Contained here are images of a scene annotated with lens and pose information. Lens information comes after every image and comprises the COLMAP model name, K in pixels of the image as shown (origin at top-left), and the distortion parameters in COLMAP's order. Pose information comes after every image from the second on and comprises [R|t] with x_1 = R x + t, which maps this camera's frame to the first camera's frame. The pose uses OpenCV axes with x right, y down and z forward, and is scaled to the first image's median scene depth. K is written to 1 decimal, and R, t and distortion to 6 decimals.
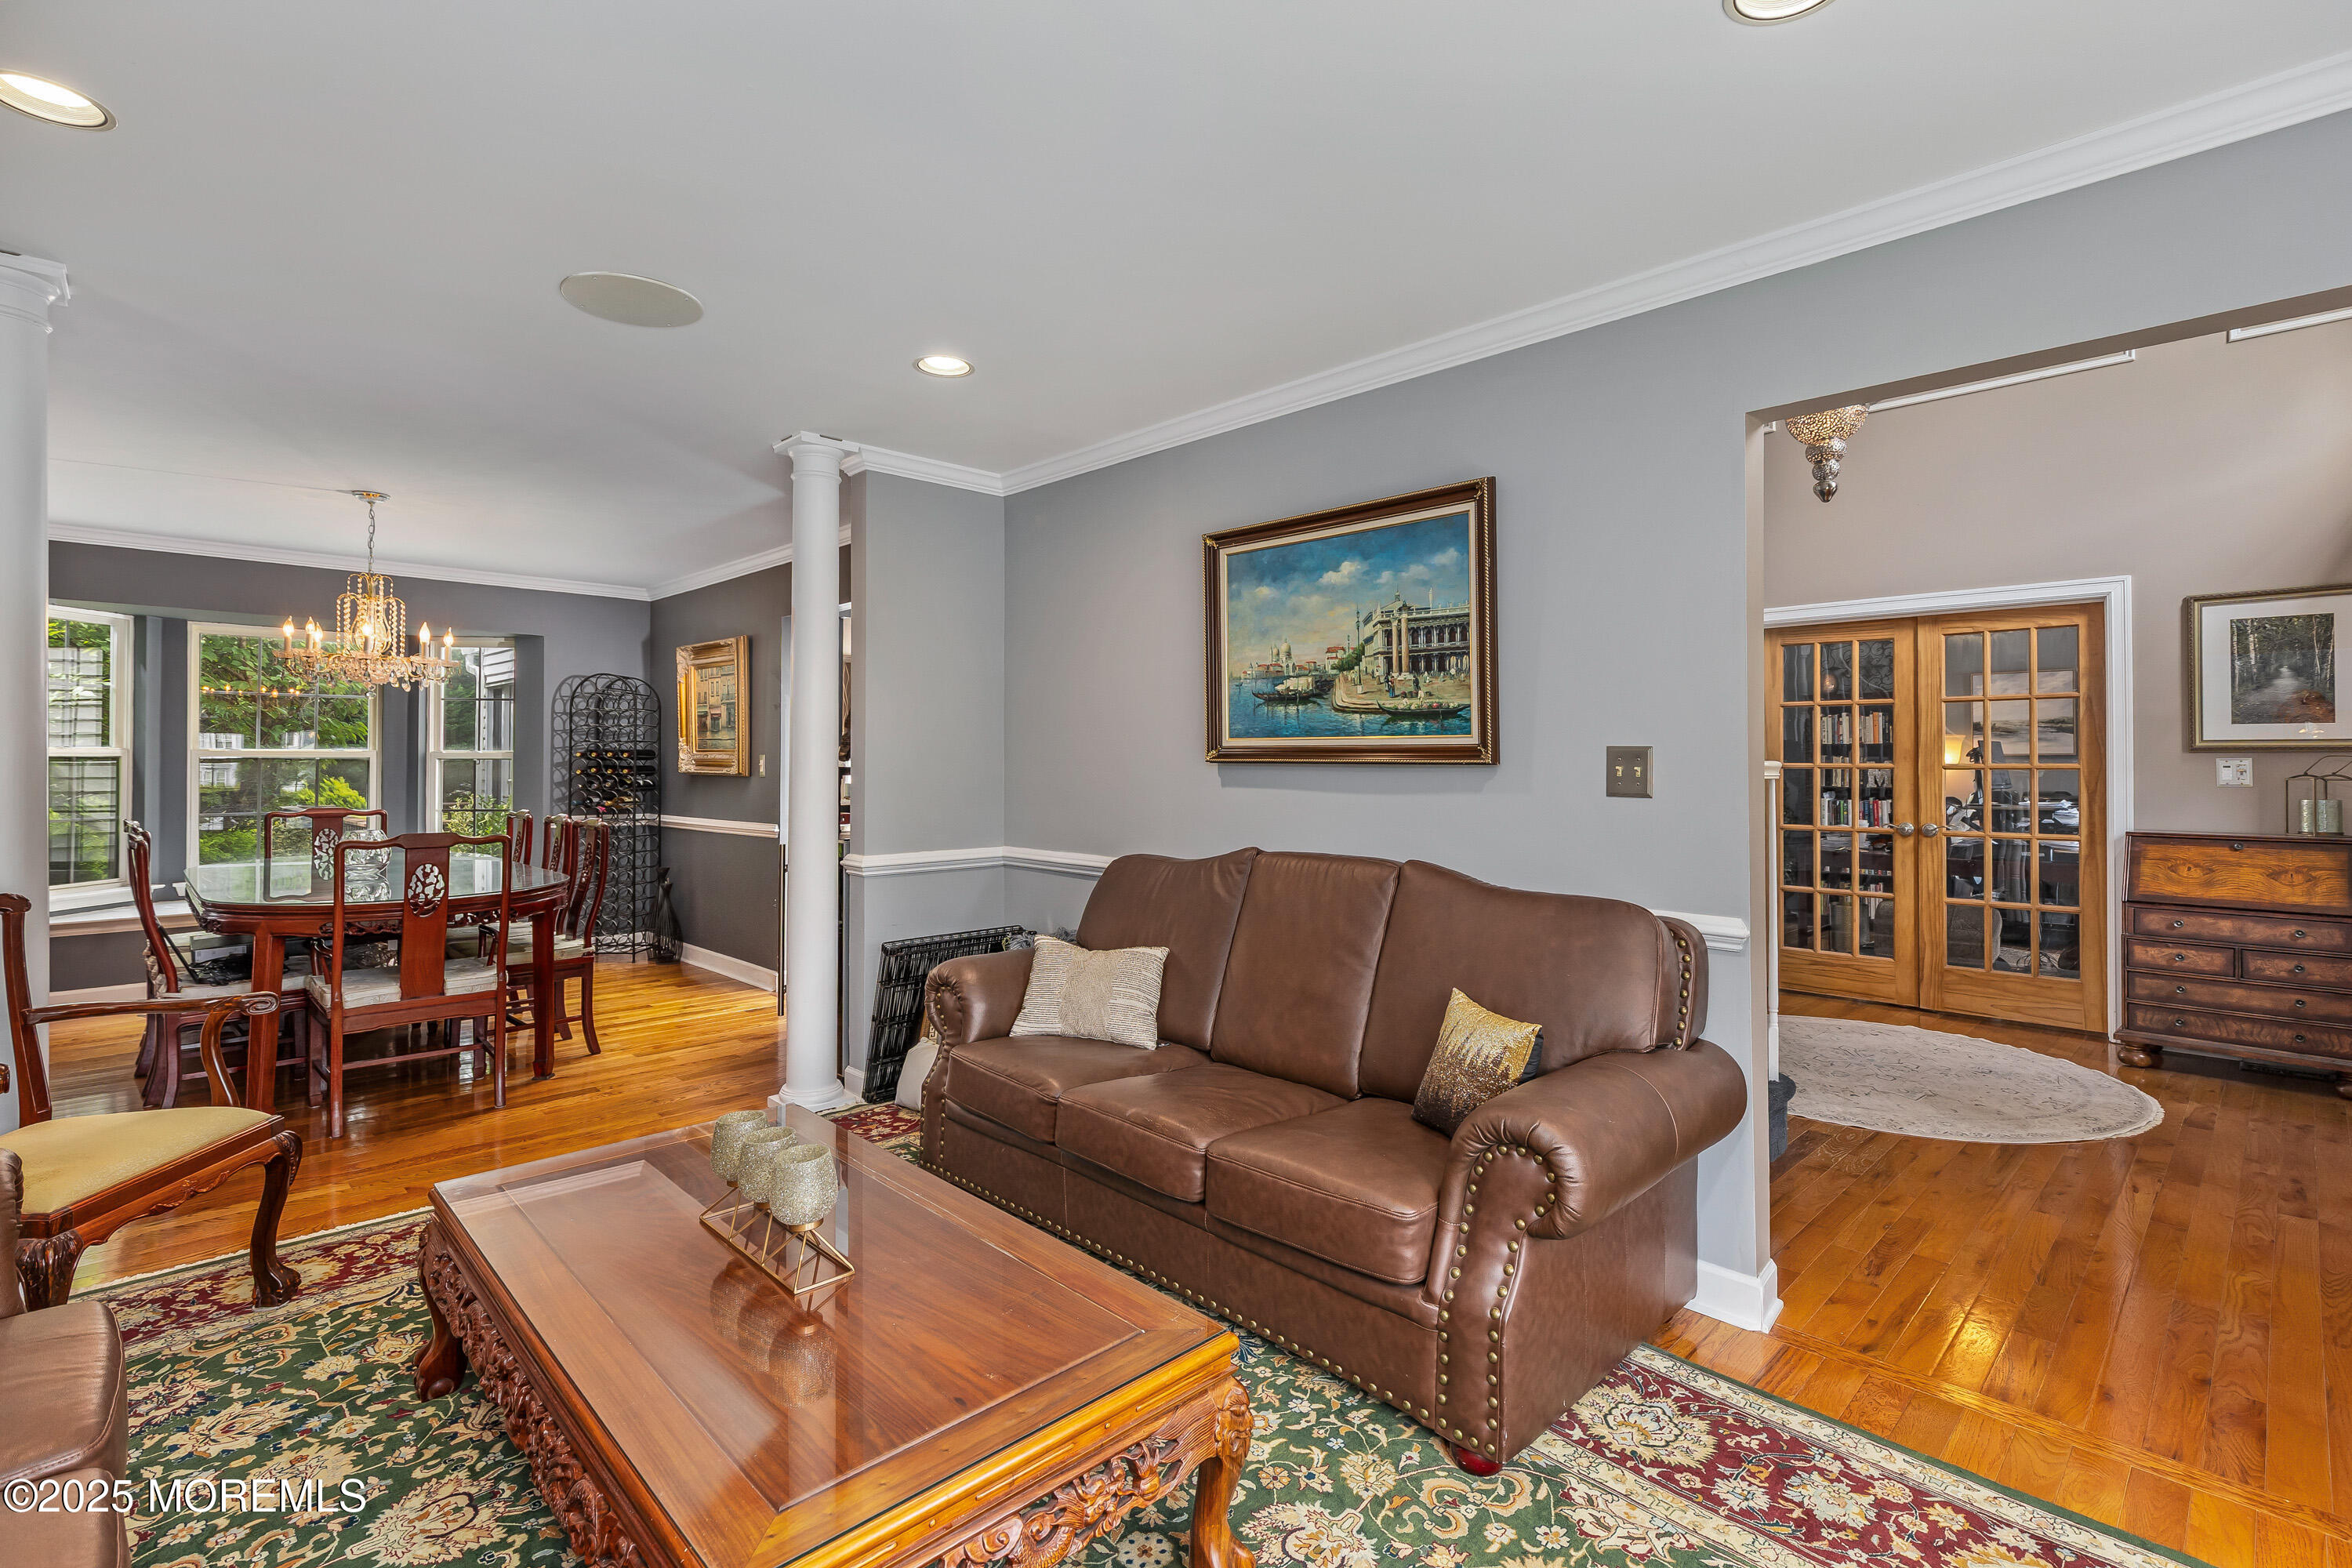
lens RADIAL K [[1044.3, 0, 1179.7], [0, 1044.3, 755.0], [0, 0, 1]] dist [0.000183, -0.000346]
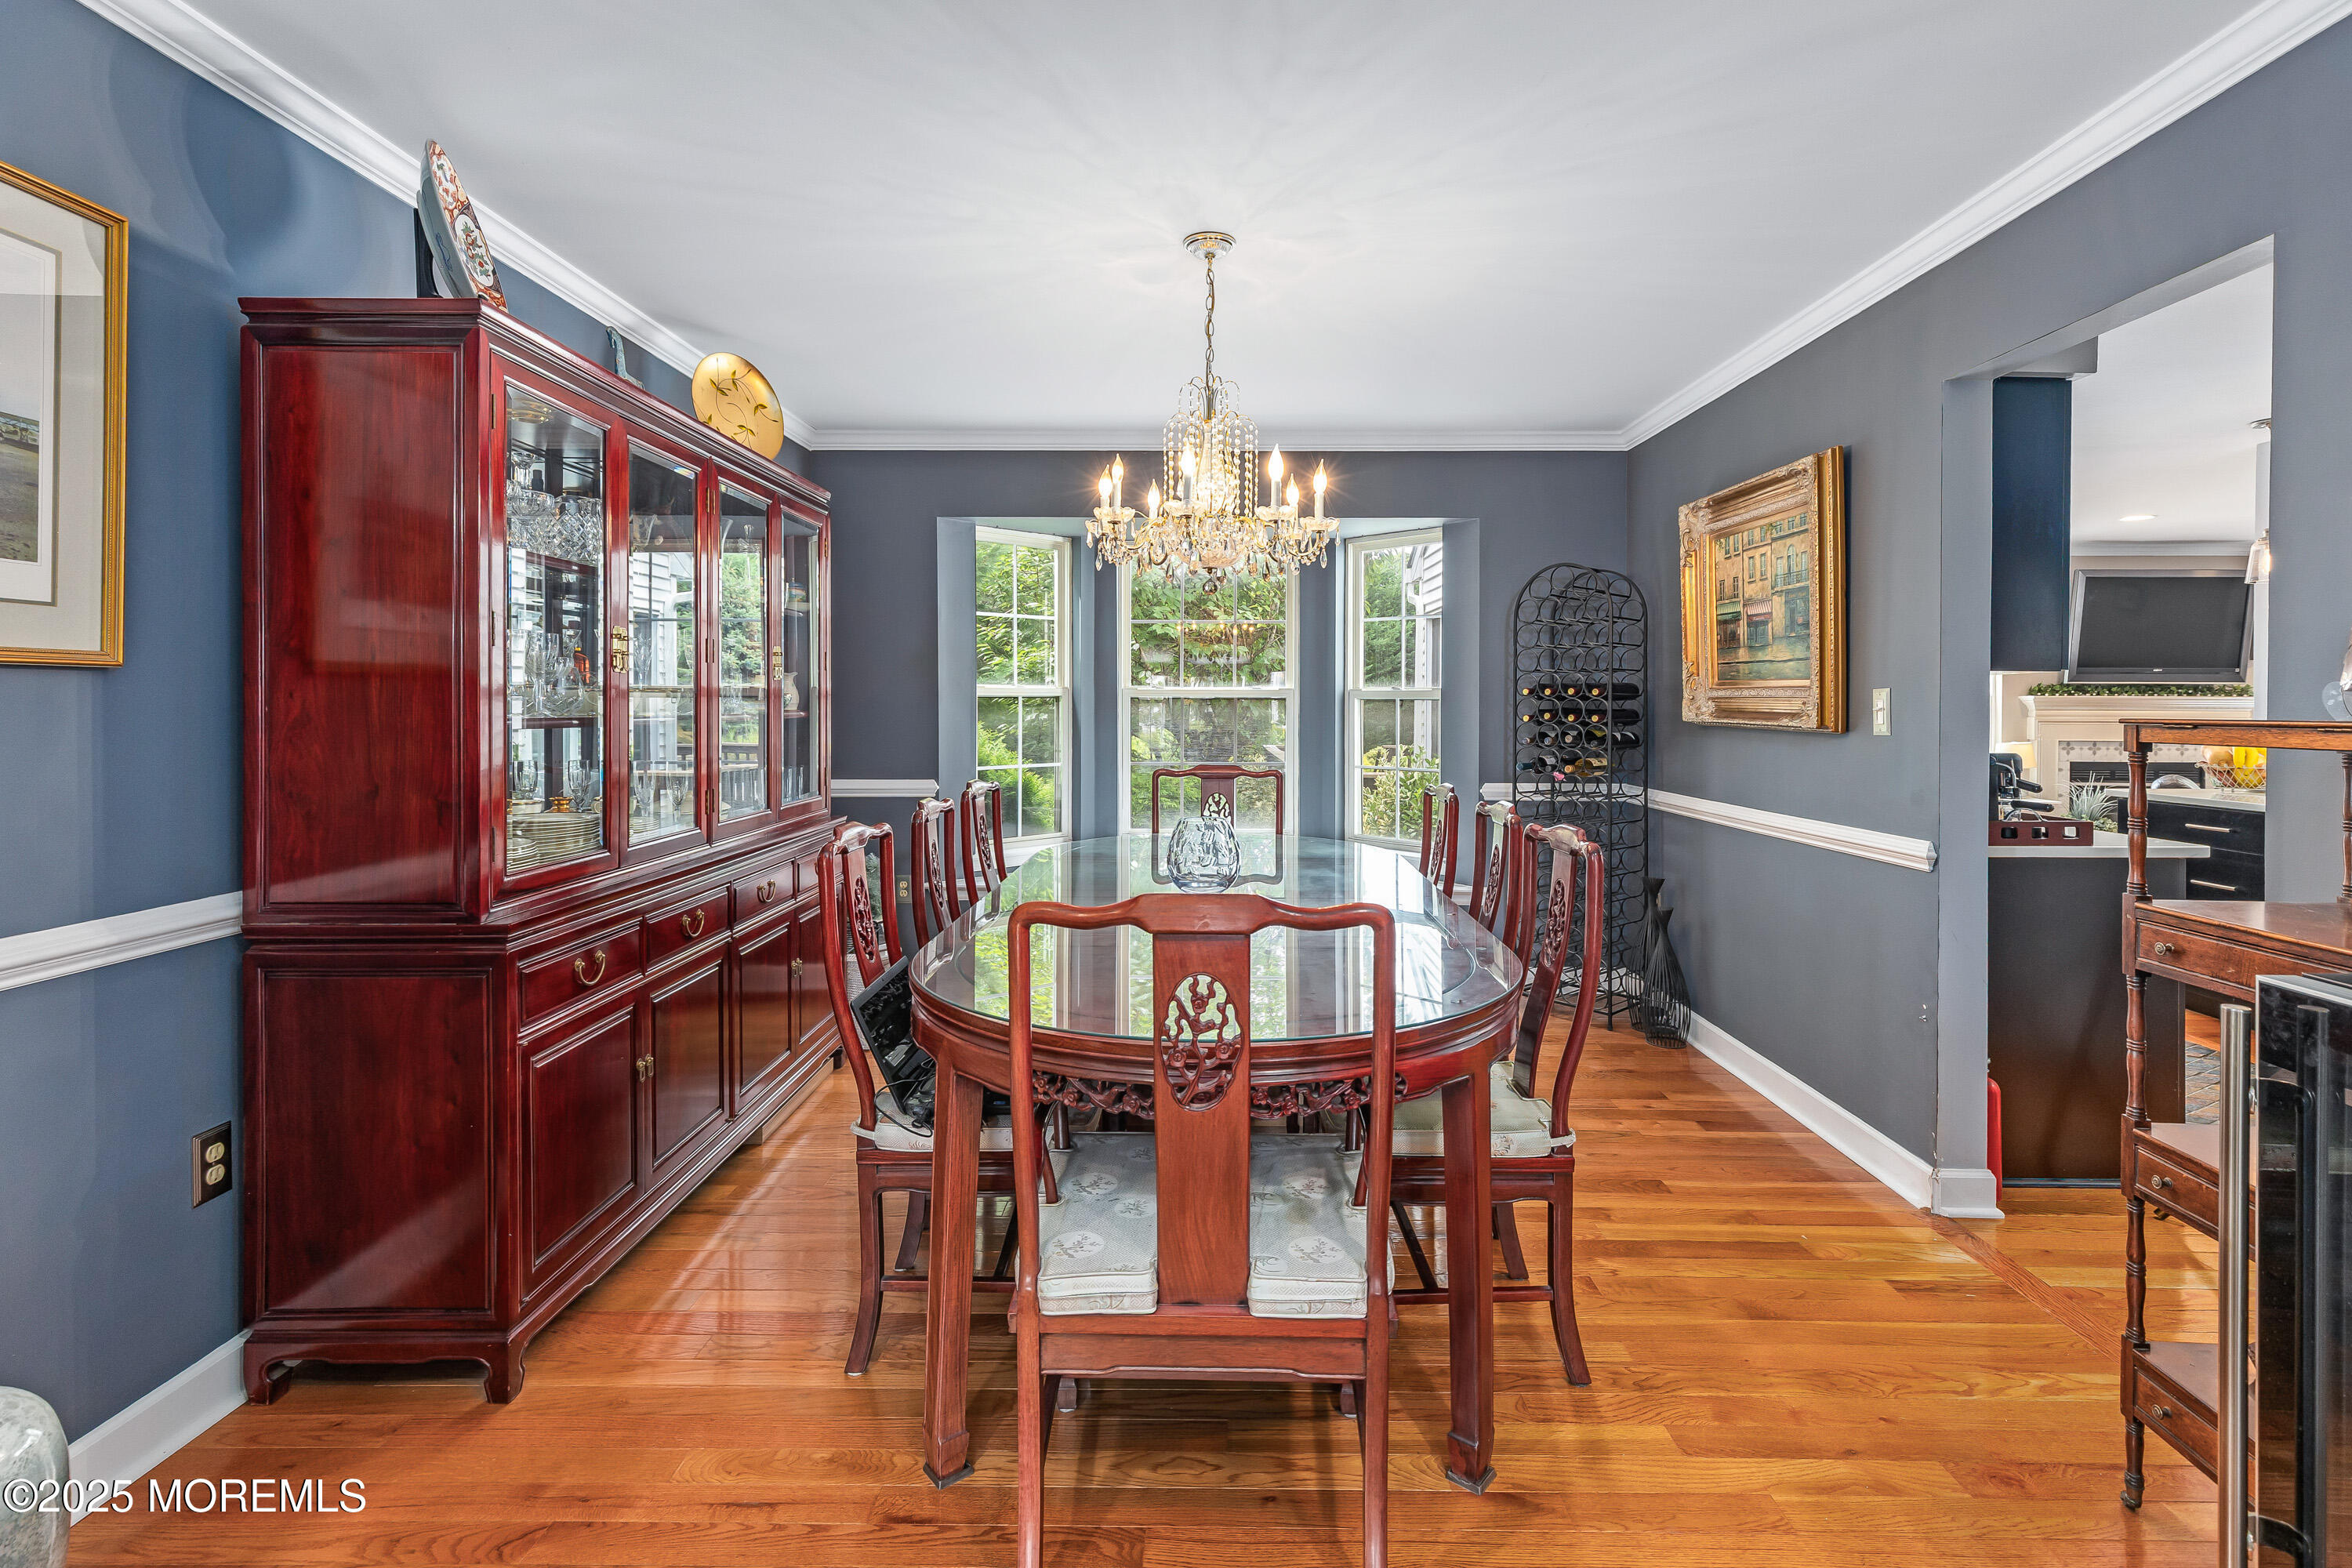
lens RADIAL K [[1092.6, 0, 1180.5], [0, 1092.6, 715.3], [0, 0, 1]] dist [0.002278, 0.000231]
pose [[0.683990, 0.009953, -0.729424, -0.229229], [0.005721, 0.999803, 0.019006, 0.000429], [0.729469, -0.017173, 0.683798, 0.382616]]
